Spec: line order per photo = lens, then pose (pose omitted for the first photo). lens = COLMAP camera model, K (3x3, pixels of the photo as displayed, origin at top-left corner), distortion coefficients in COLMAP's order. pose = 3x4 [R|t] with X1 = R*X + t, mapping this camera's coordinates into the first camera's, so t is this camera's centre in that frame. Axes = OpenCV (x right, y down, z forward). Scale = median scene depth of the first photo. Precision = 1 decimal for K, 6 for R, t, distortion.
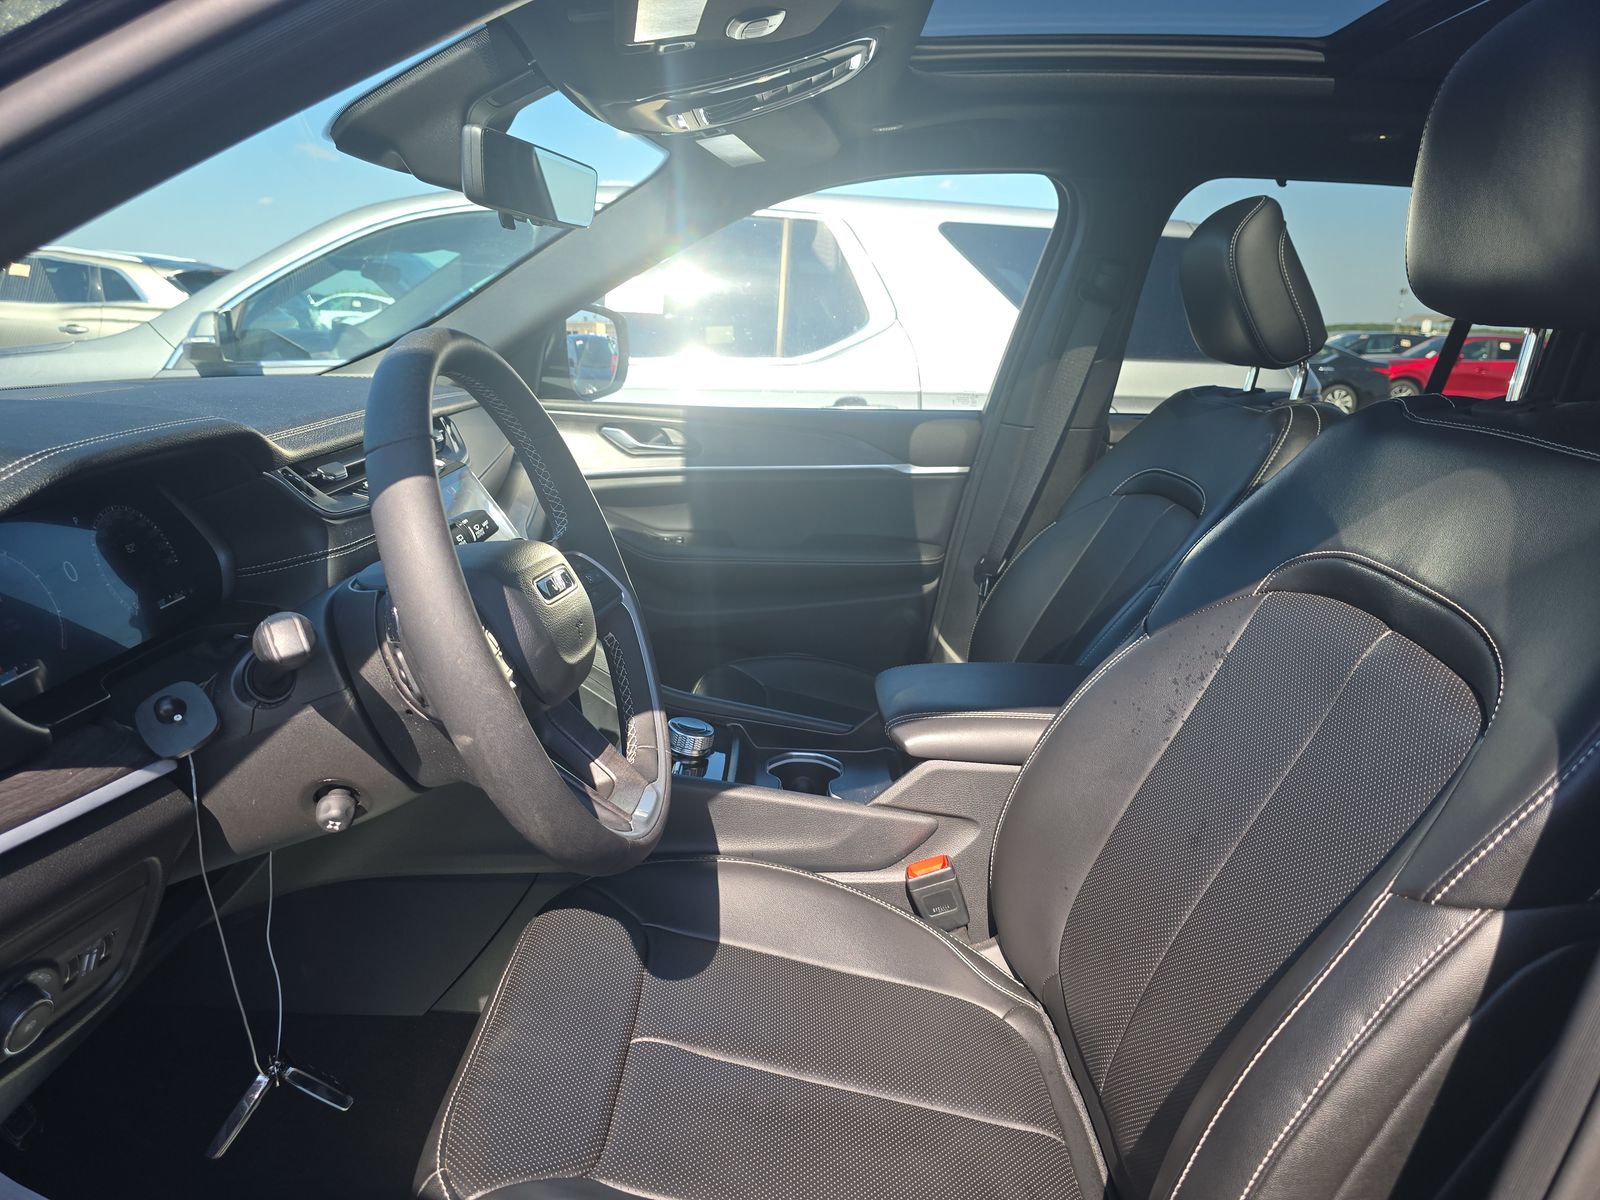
lens RADIAL K [[1094.2, 0, 807.5], [0, 1094.2, 605.1], [0, 0, 1]] dist [0.051573, -0.062944]
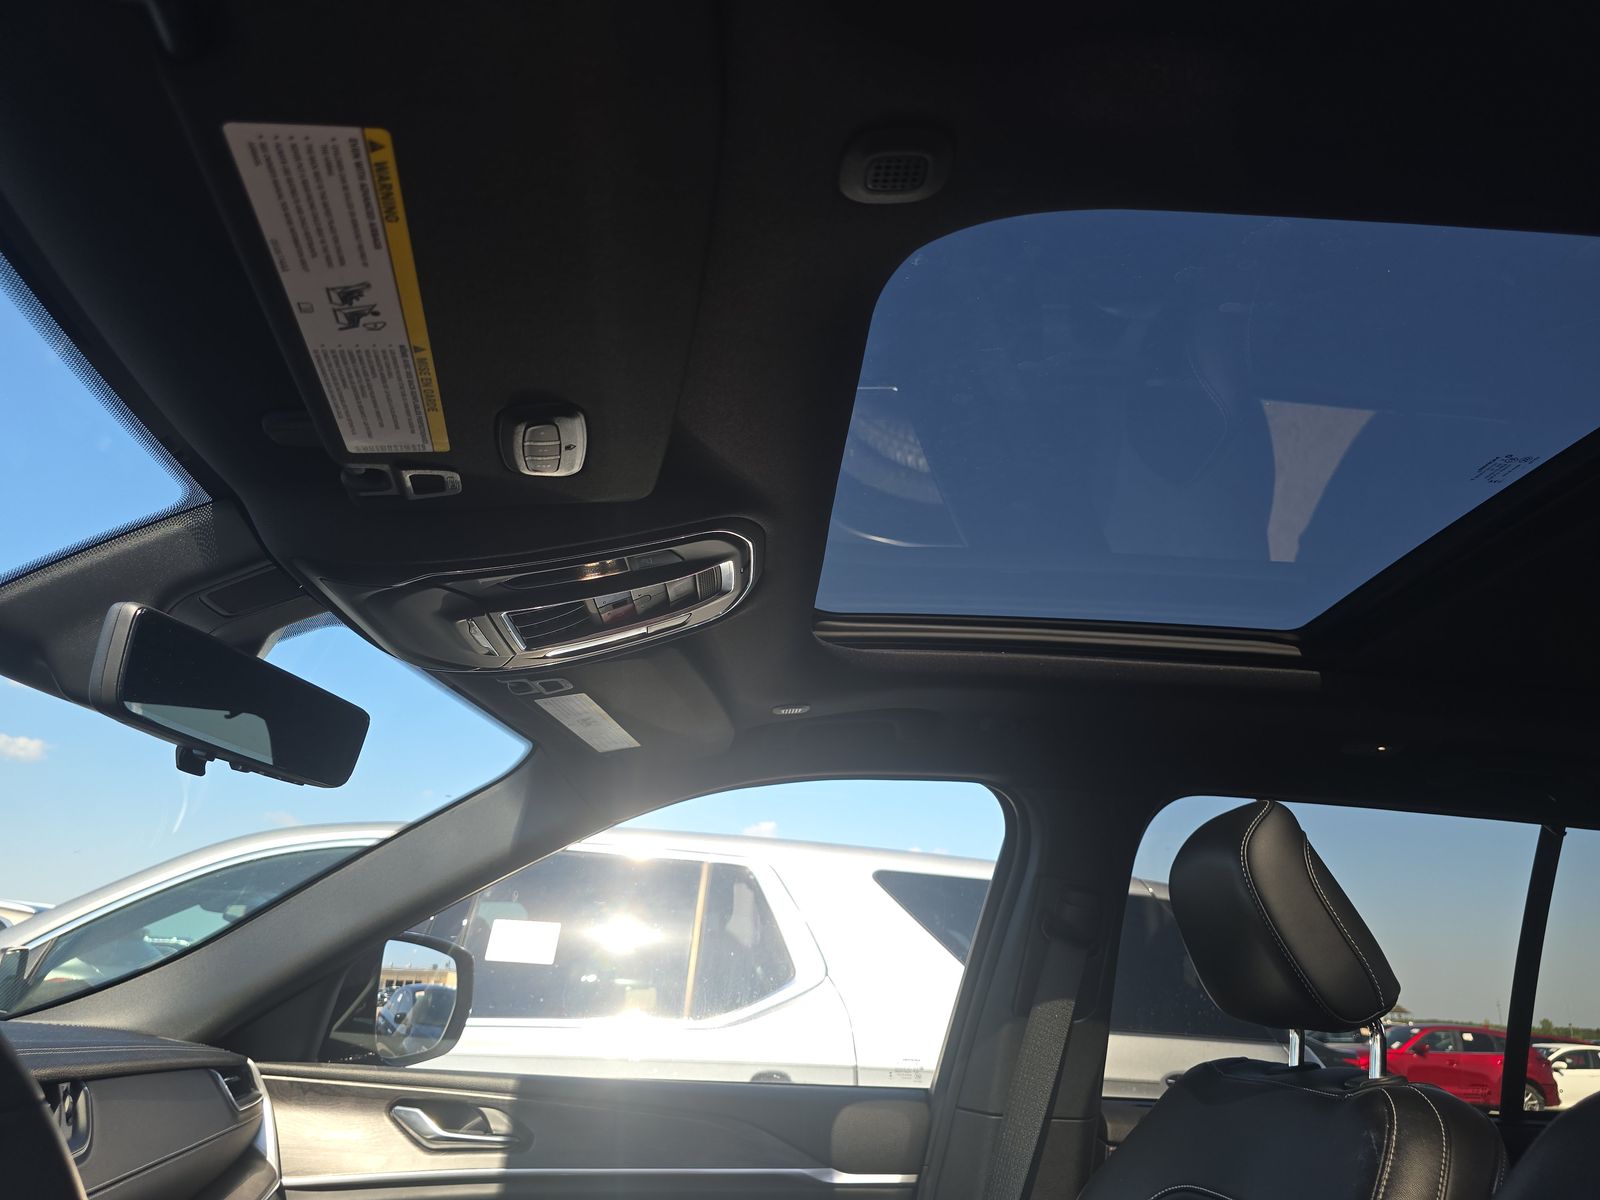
lens RADIAL K [[1094.2, 0, 807.5], [0, 1094.2, 605.1], [0, 0, 1]] dist [0.051573, -0.062944]
pose [[0.998609, 0.035113, 0.039333, 0.038049], [-0.007123, 0.828993, -0.559214, -0.032971], [-0.052243, 0.558156, 0.828090, 0.216894]]
